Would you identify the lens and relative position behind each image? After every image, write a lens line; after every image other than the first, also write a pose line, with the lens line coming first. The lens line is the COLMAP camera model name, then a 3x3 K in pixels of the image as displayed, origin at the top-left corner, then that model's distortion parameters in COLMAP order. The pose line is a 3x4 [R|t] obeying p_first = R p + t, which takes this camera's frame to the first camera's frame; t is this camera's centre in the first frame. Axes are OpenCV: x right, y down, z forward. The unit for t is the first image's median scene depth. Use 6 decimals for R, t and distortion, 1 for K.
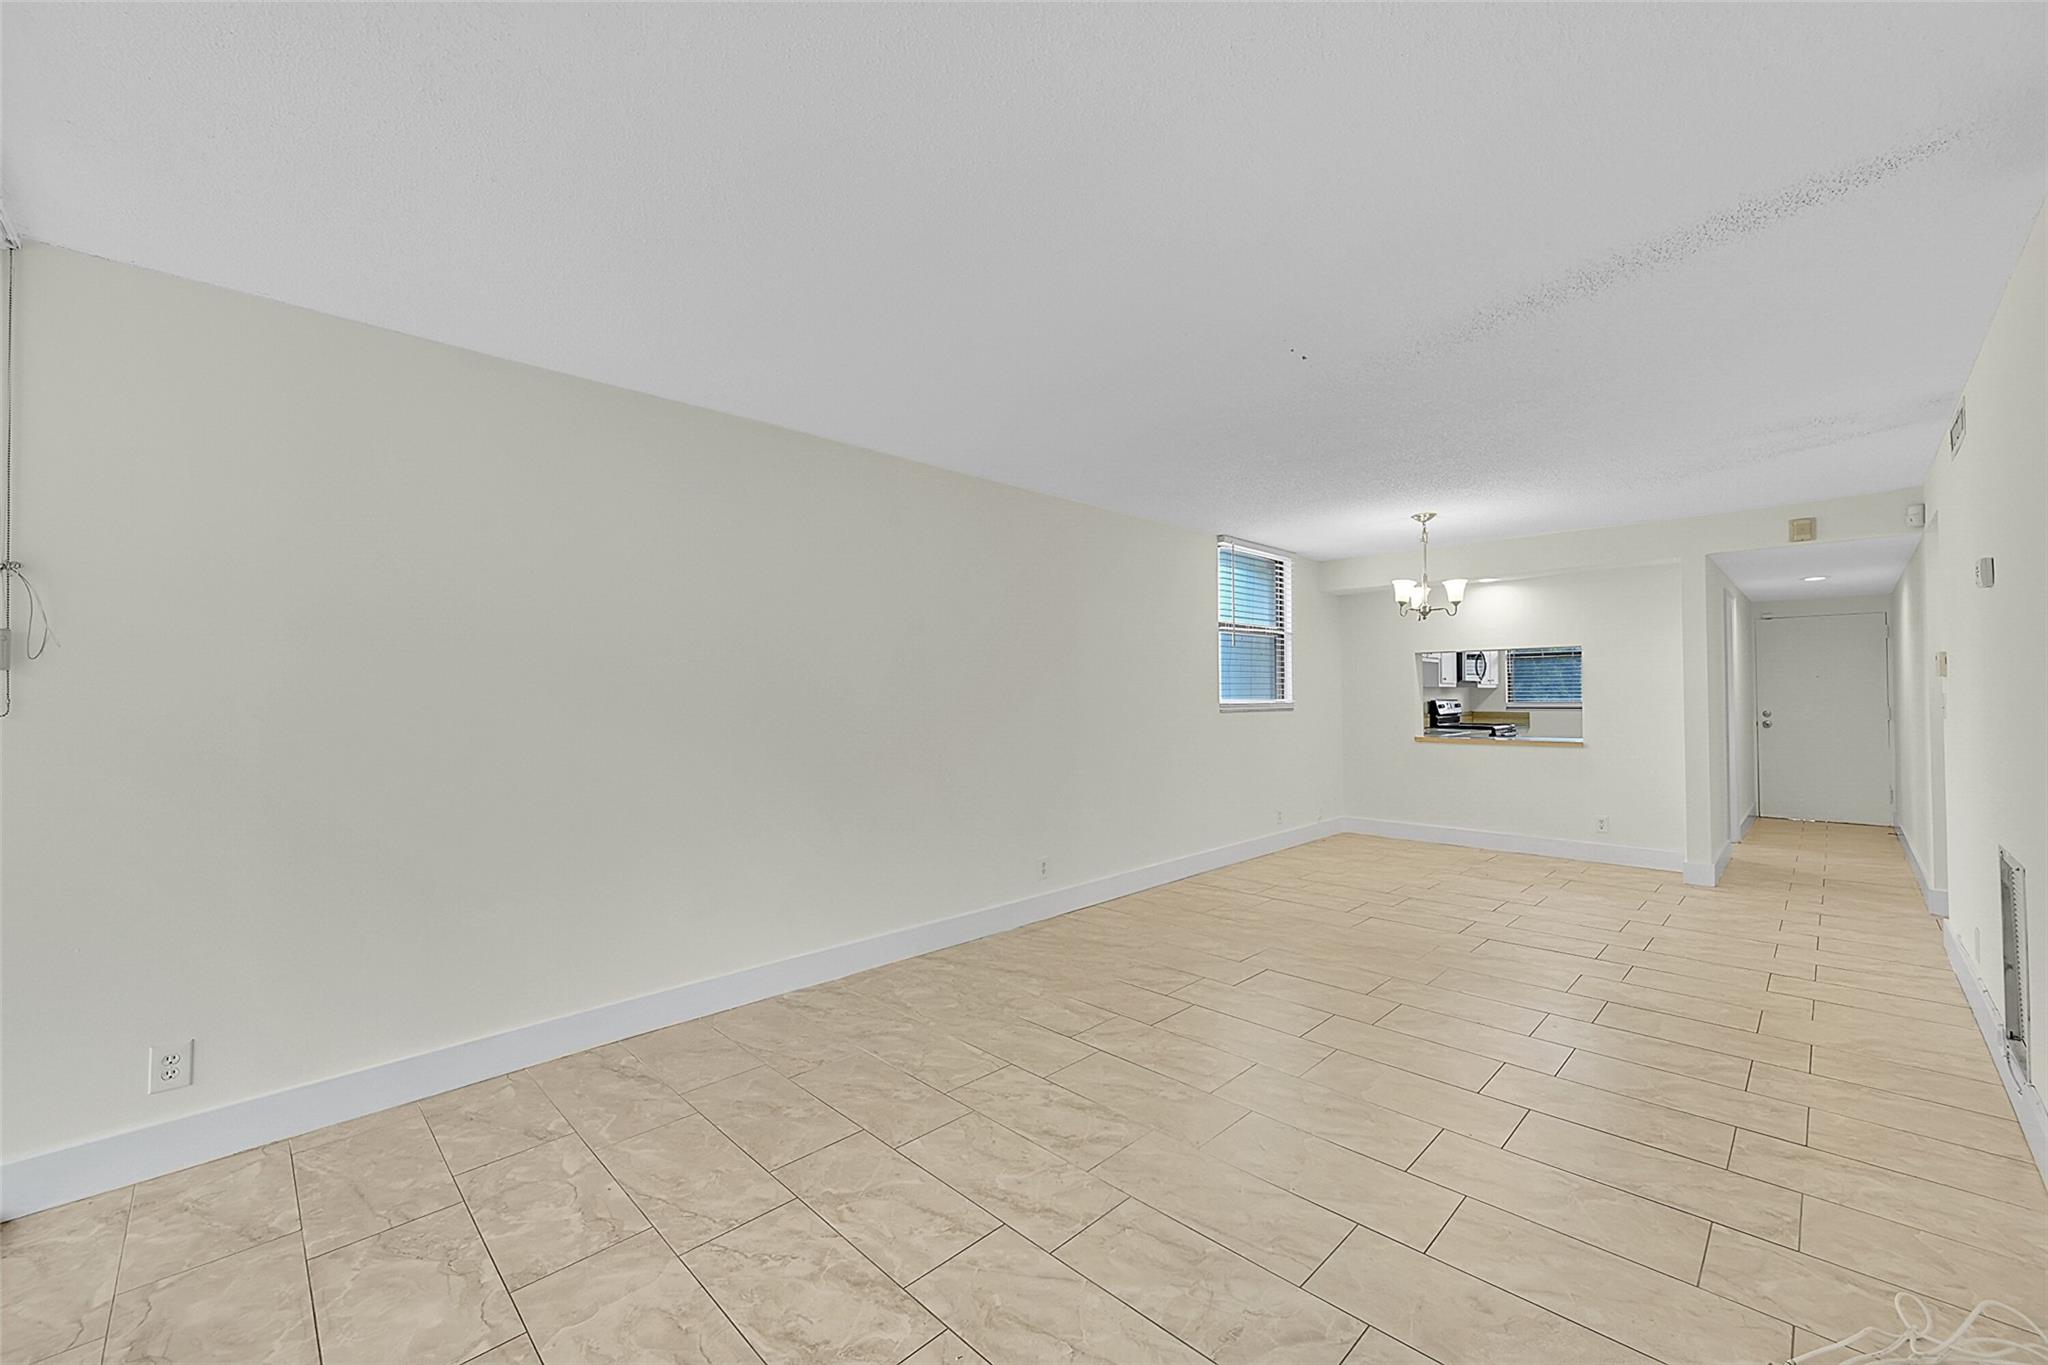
lens RADIAL K [[806.6, 0, 1018.4], [0, 806.6, 683.2], [0, 0, 1]] dist [-0.000396, 0.000276]
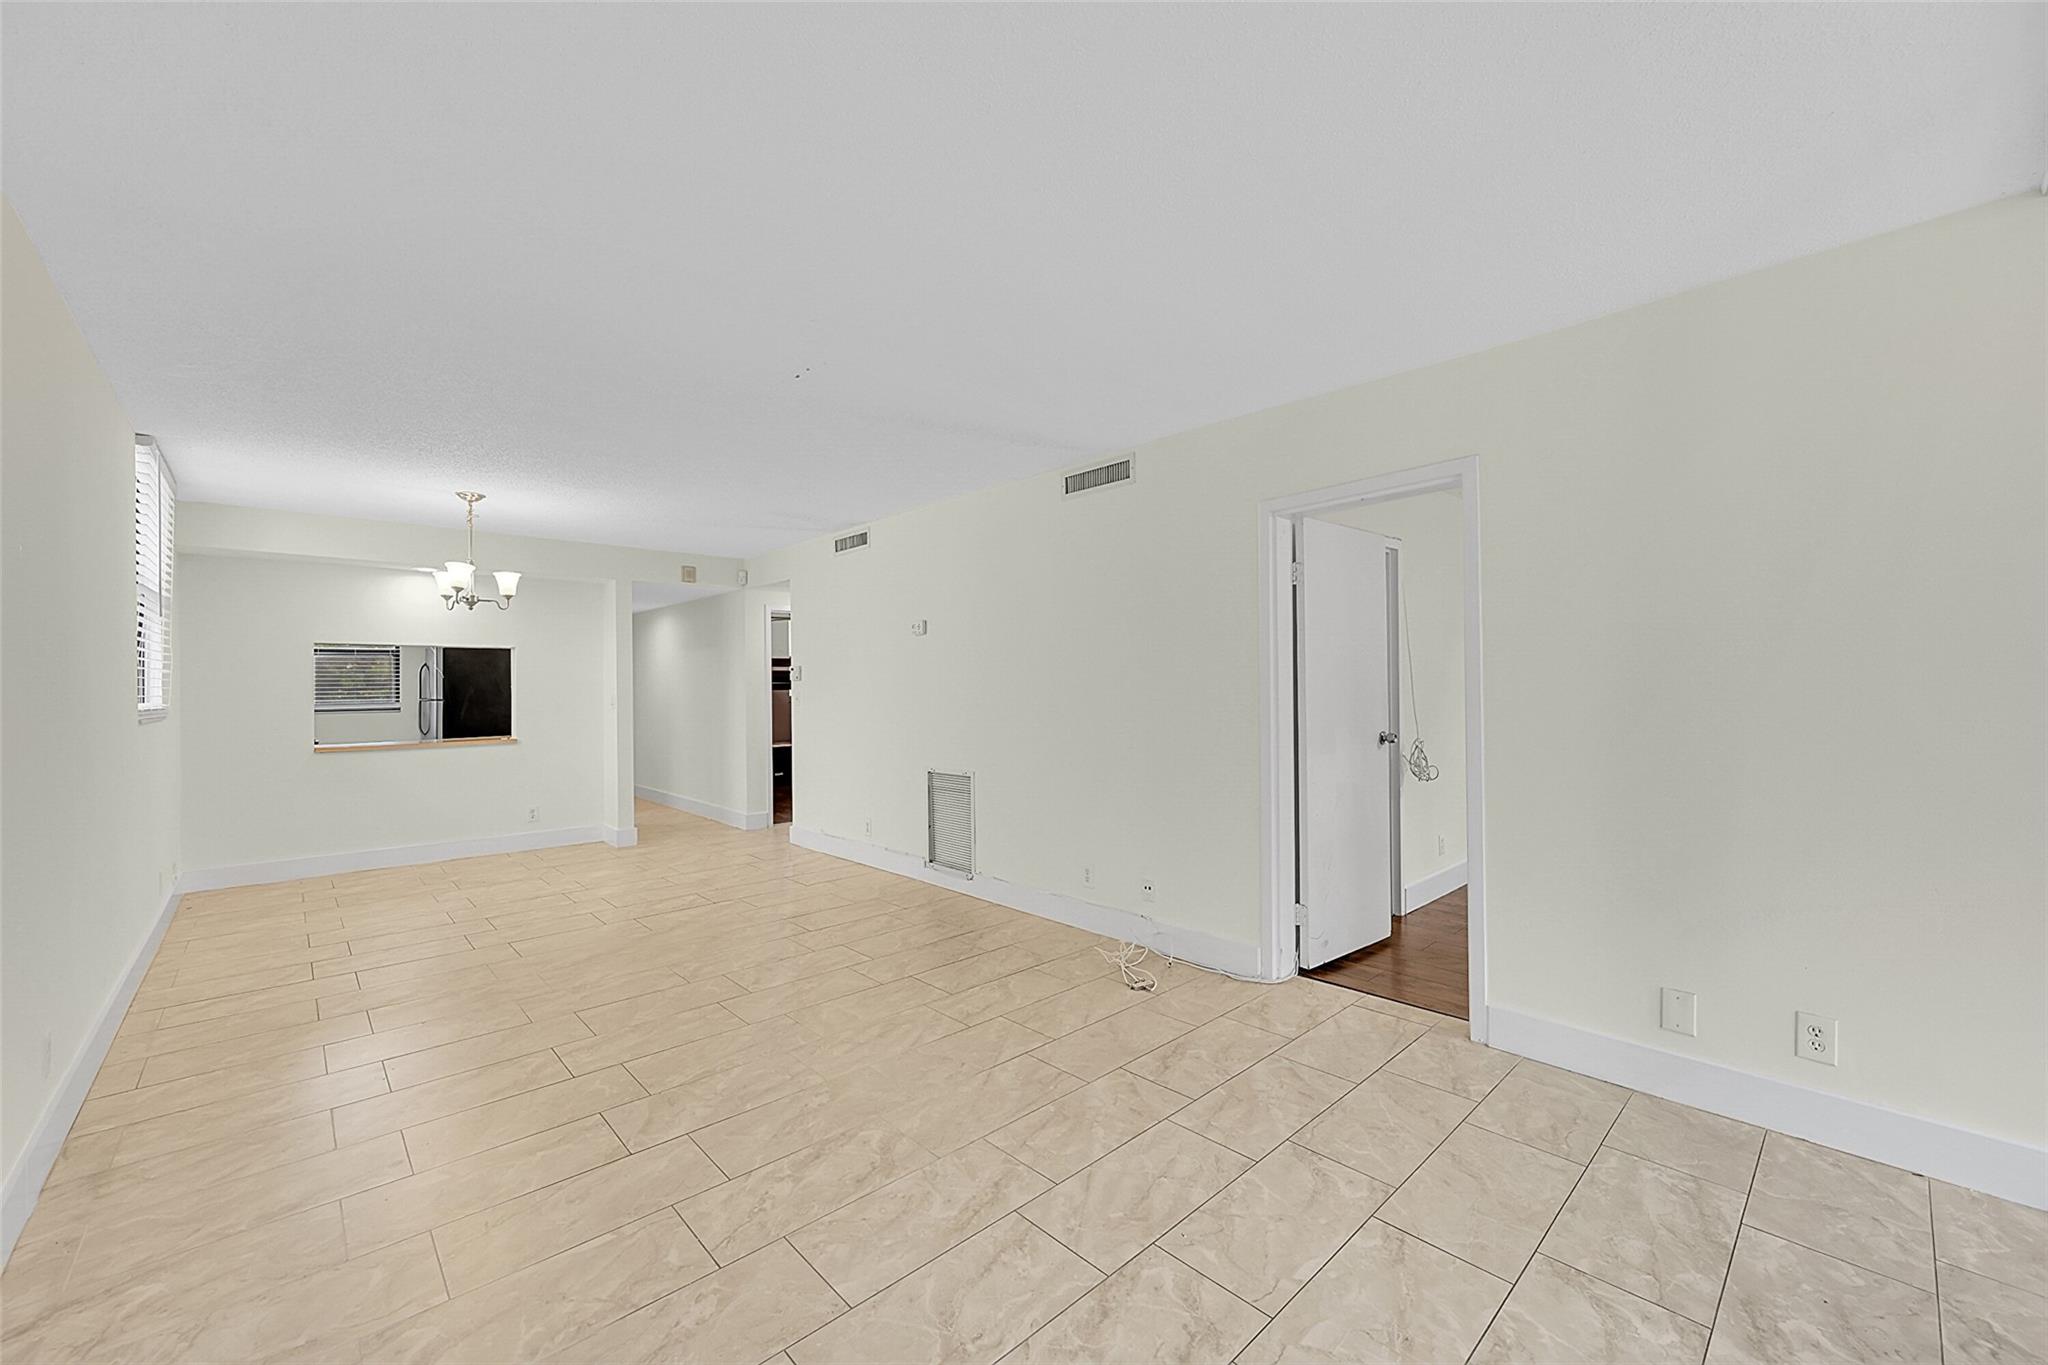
lens RADIAL K [[806.6, 0, 1023.2], [0, 806.6, 685.6], [0, 0, 1]] dist [-0.000396, 0.000276]
pose [[0.031511, 0.007456, 0.999476, -0.623282], [-0.006173, 0.999955, -0.007265, 0.013678], [-0.999484, -0.005941, 0.031556, 0.583782]]
